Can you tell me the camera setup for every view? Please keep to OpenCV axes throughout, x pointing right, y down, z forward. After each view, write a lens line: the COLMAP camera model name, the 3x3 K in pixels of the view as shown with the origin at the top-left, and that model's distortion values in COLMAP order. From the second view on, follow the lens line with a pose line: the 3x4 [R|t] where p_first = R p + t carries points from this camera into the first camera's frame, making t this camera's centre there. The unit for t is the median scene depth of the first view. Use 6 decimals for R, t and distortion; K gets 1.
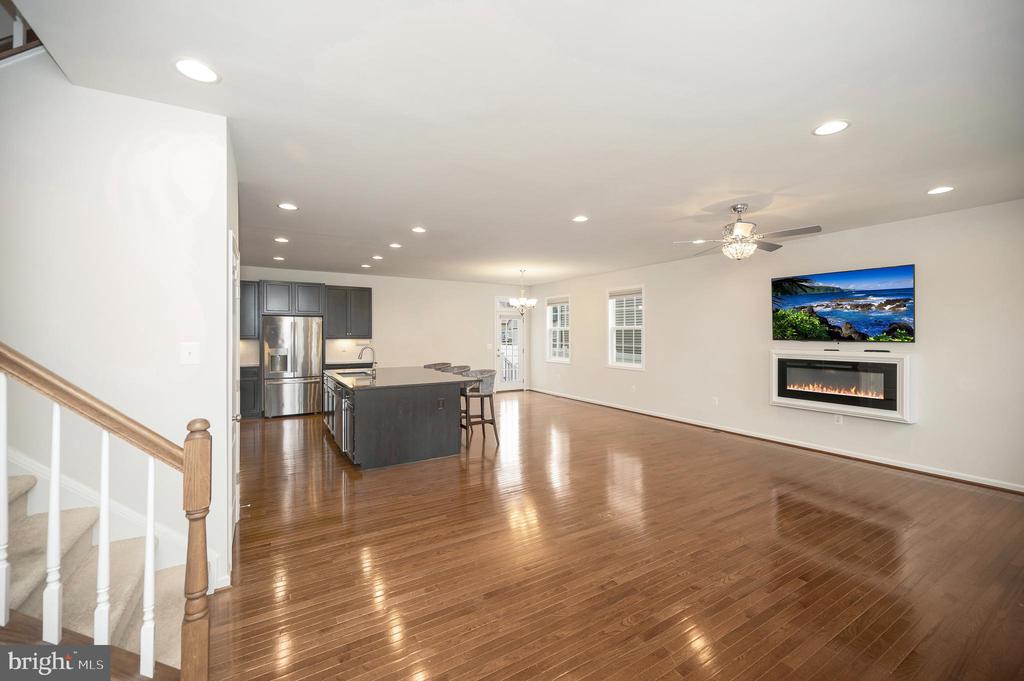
lens RADIAL K [[417.5, 0, 509.2], [0, 417.5, 337.4], [0, 0, 1]] dist [0.001447, 0.000499]
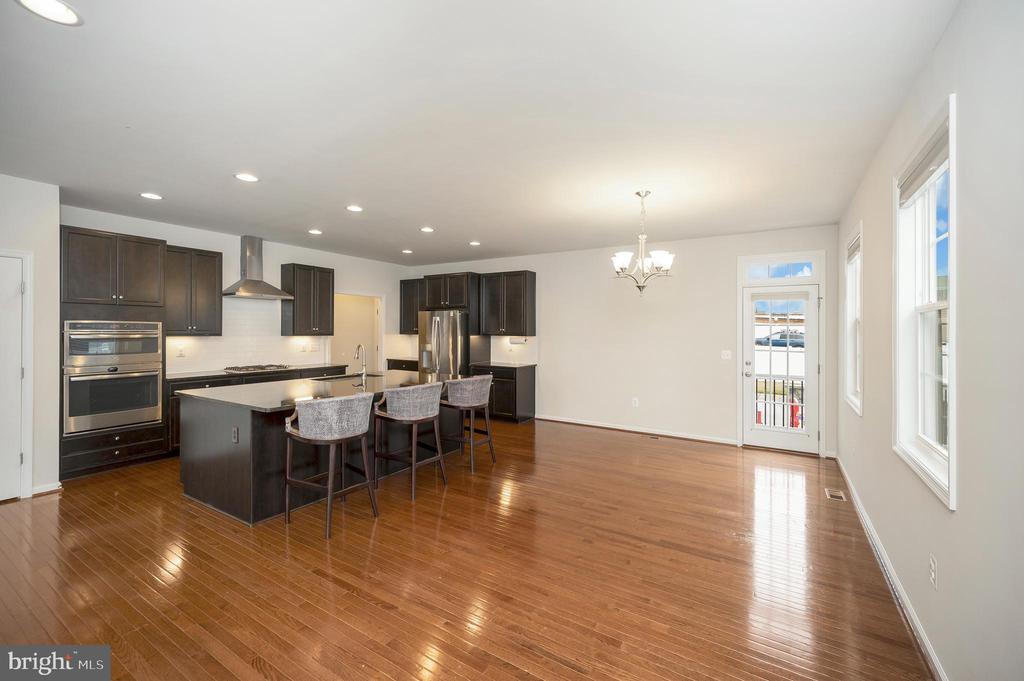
lens RADIAL K [[417.5, 0, 510.0], [0, 417.5, 338.9], [0, 0, 1]] dist [0.001447, 0.000499]
pose [[0.458226, 0.021808, -0.888568, 0.538432], [-0.014085, 0.999752, 0.017273, -0.007542], [0.888724, 0.004601, 0.458420, 0.956811]]
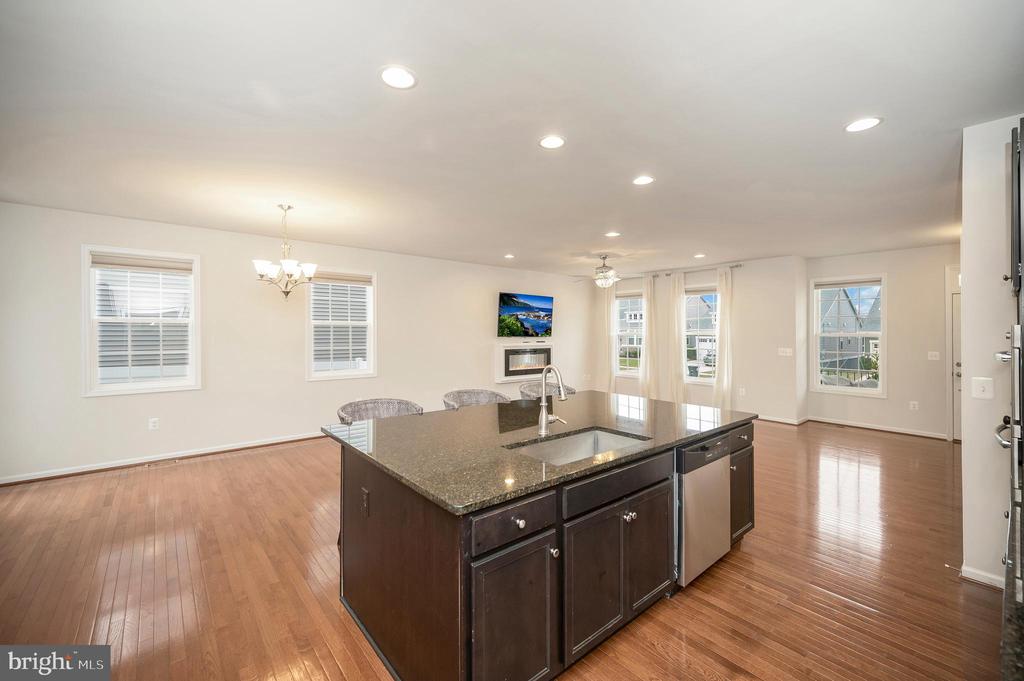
lens RADIAL K [[417.5, 0, 486.3], [0, 417.5, 339.1], [0, 0, 1]] dist [0.001447, 0.000499]
pose [[-0.130703, -0.012732, 0.991340, -0.715983], [0.007828, 0.999873, 0.013874, -0.005571], [-0.991391, 0.009574, -0.130587, 1.205900]]
